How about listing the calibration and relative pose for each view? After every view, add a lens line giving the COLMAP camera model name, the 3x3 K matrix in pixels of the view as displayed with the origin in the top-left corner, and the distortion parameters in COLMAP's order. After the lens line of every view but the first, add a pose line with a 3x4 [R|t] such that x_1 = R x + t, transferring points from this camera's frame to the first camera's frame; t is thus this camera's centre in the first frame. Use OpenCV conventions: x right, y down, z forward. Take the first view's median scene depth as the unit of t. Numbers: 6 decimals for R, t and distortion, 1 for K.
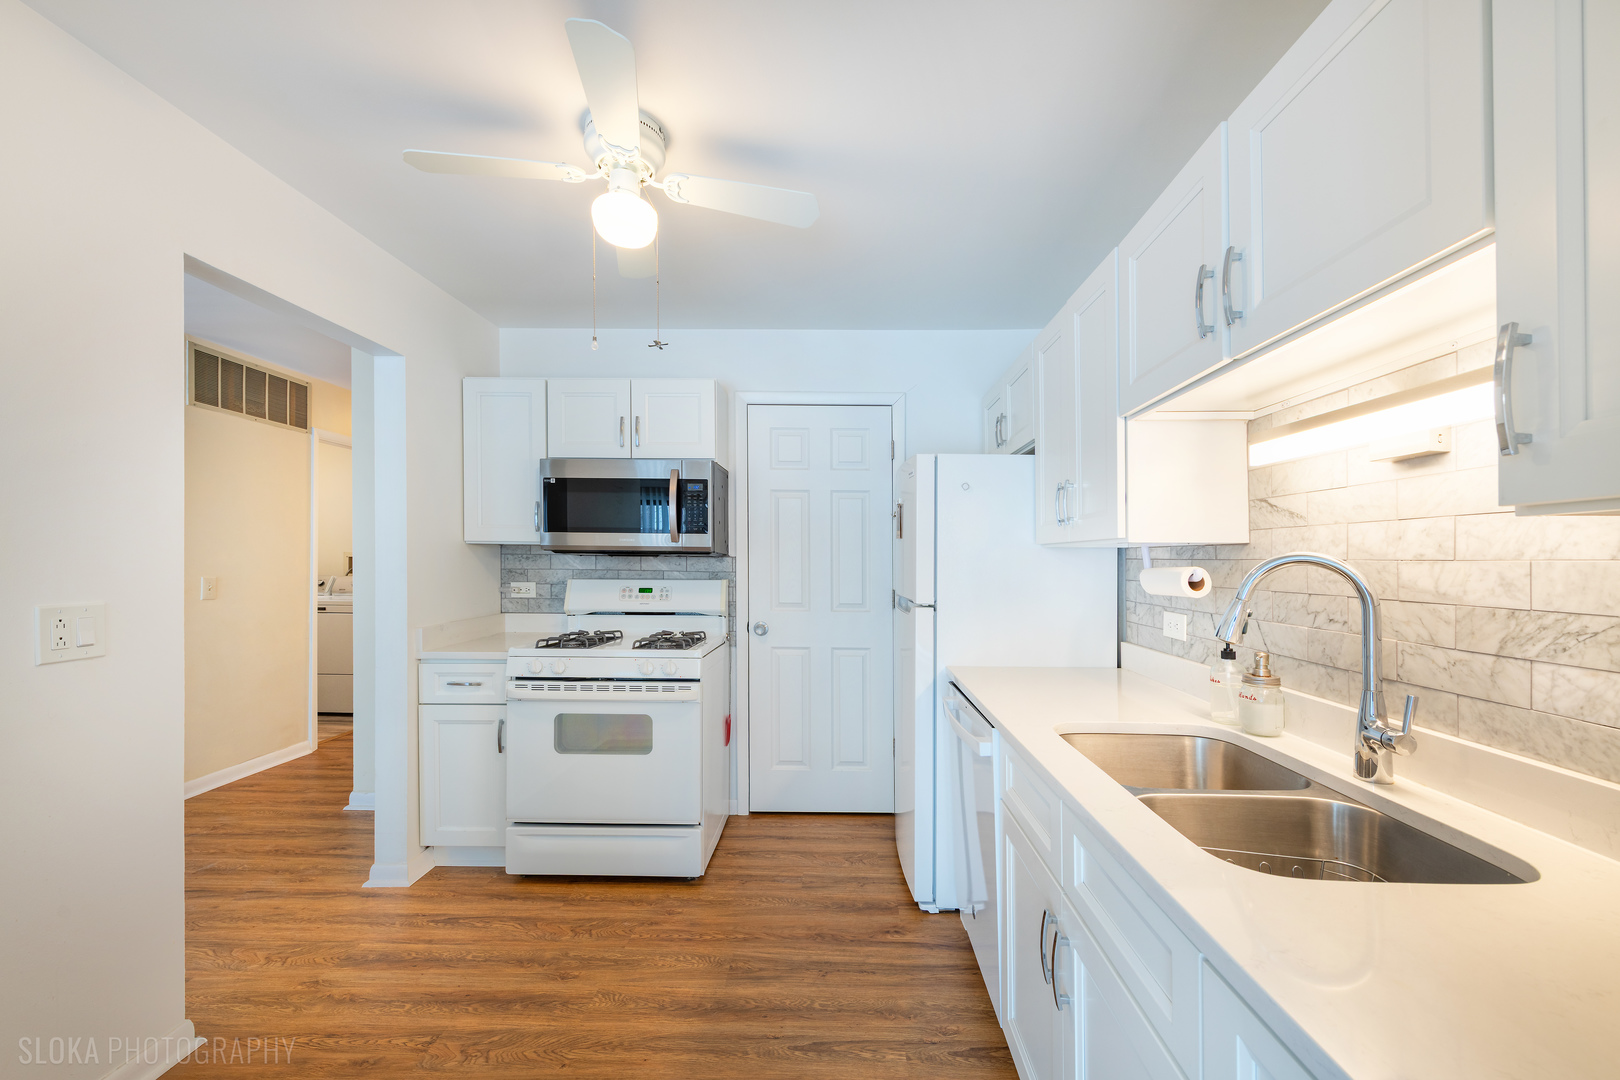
lens RADIAL K [[650.1, 0, 817.0], [0, 650.1, 556.5], [0, 0, 1]] dist [0.002911, -0.000208]
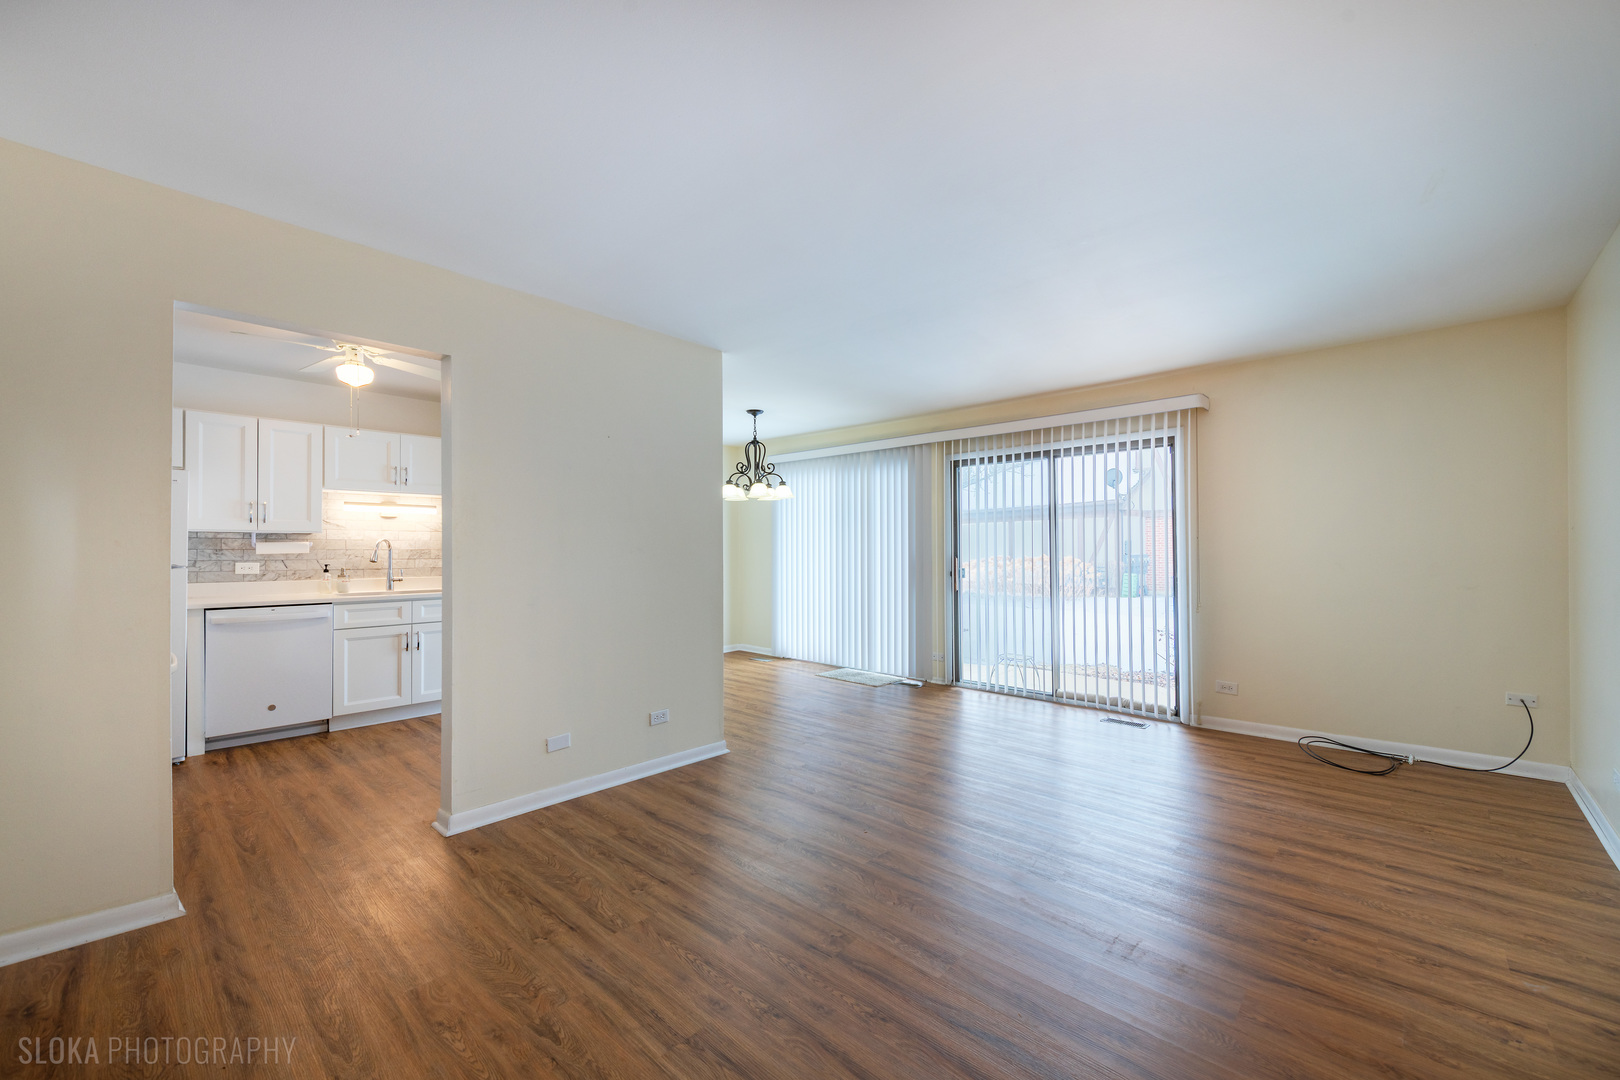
lens RADIAL K [[613.9, 0, 810.0], [0, 613.9, 540.0], [0, 0, 1]] dist [0.000691, 0.000000]
pose [[-0.760601, 0.001024, 0.649219, -1.977336], [-0.009625, 0.999871, -0.012854, 0.015277], [-0.649148, -0.016026, -0.760493, 1.161107]]
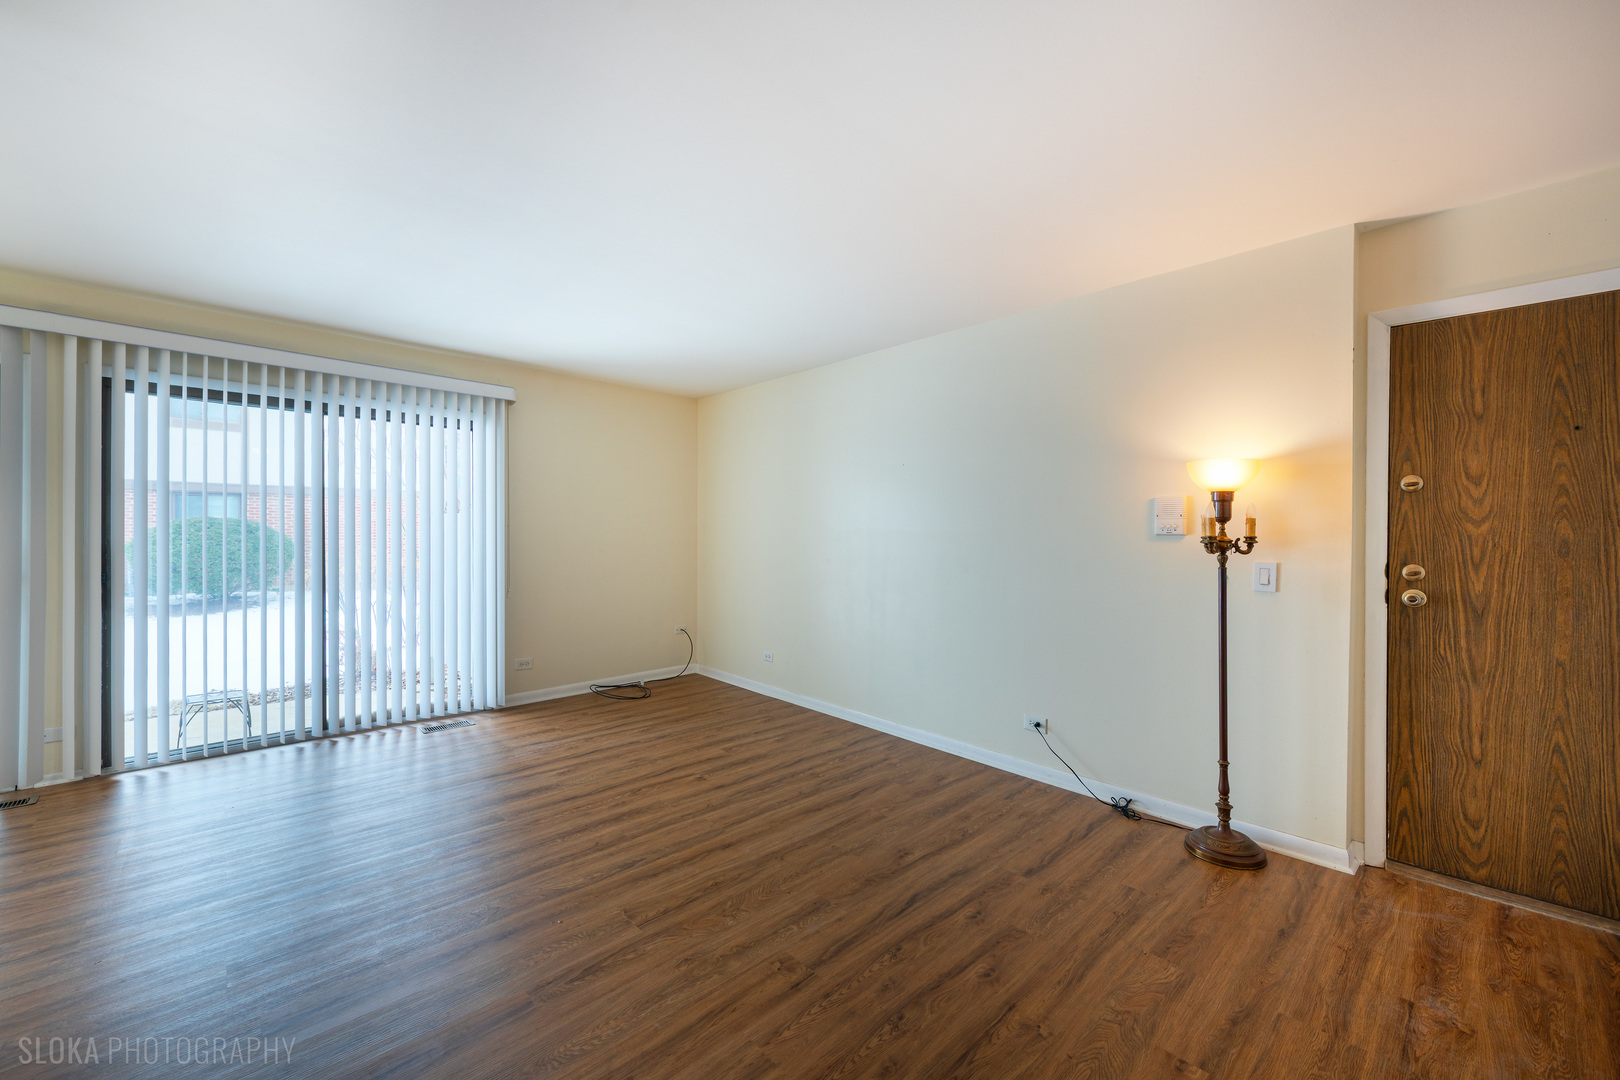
lens RADIAL K [[640.0, 0, 810.0], [0, 640.0, 540.0], [0, 0, 1]] dist [0.011601, -0.000078]
pose [[-0.711095, -0.009717, -0.703029, -0.954059], [-0.009333, 0.999947, -0.004380, 0.019356], [0.703034, 0.003447, -0.711148, 1.085759]]
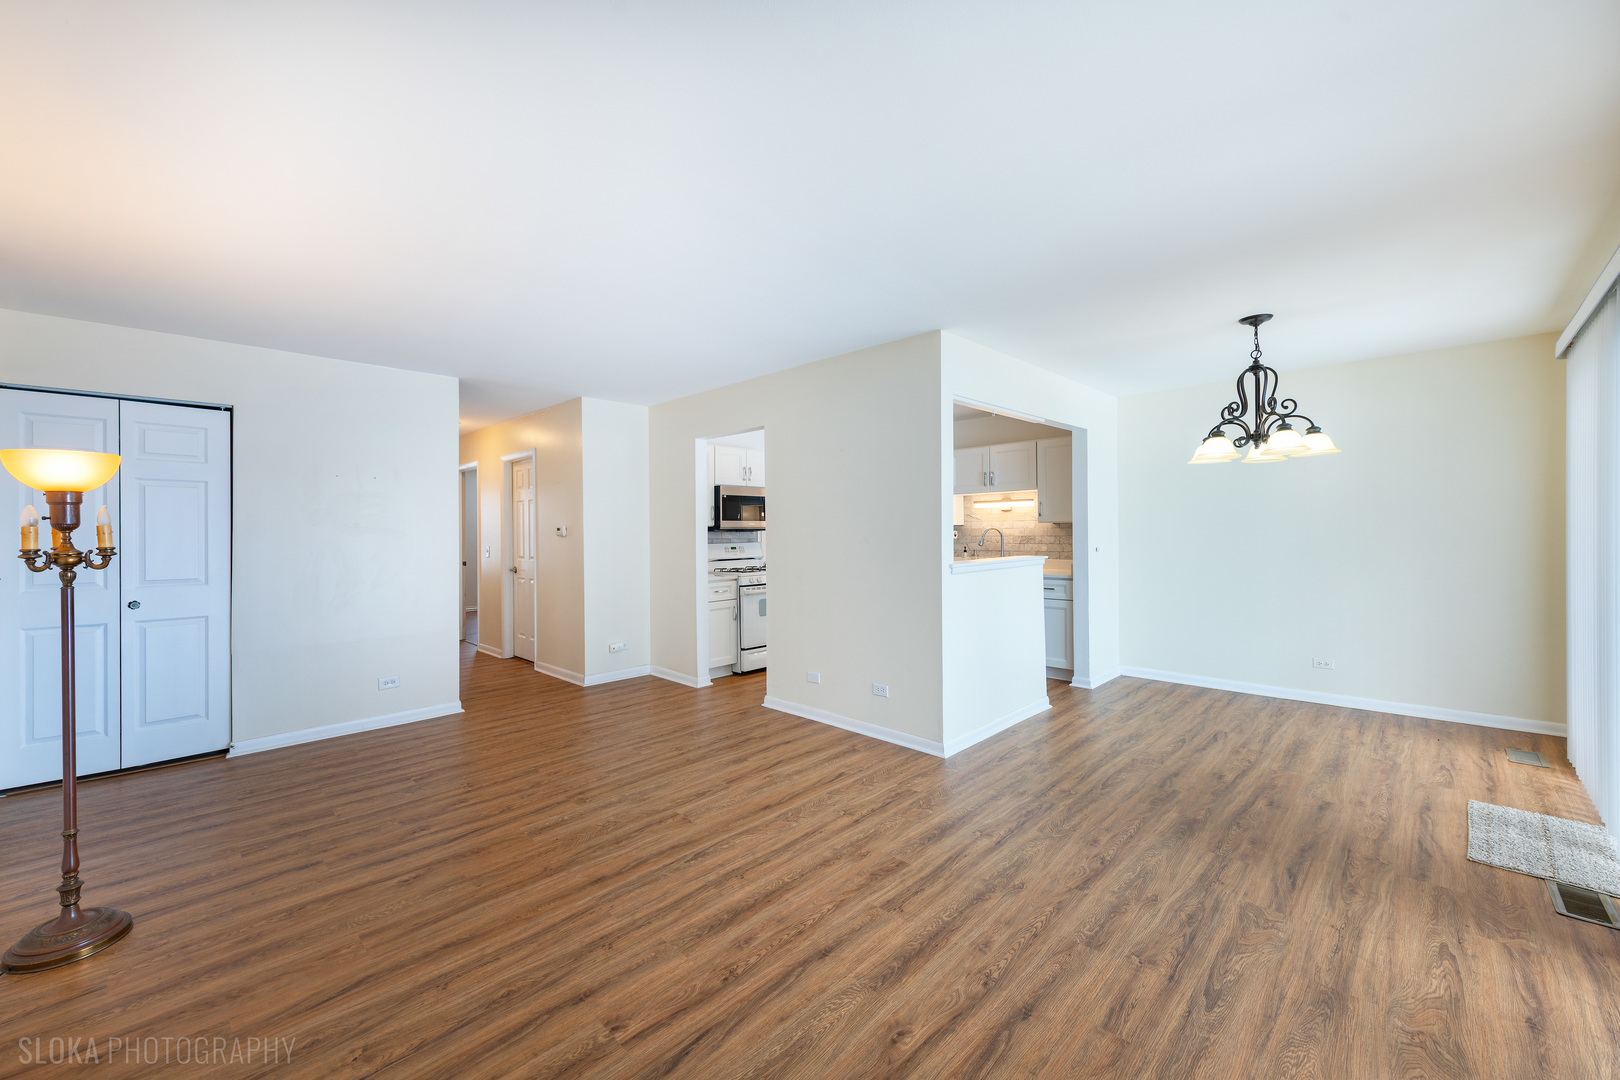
lens RADIAL K [[640.0, 0, 834.1], [0, 640.0, 526.1], [0, 0, 1]] dist [0.002277, -0.000222]
pose [[0.640474, -0.007645, 0.767942, -2.143679], [0.011243, 0.999937, 0.000577, -0.017741], [-0.767898, 0.008265, 0.640519, -0.700325]]
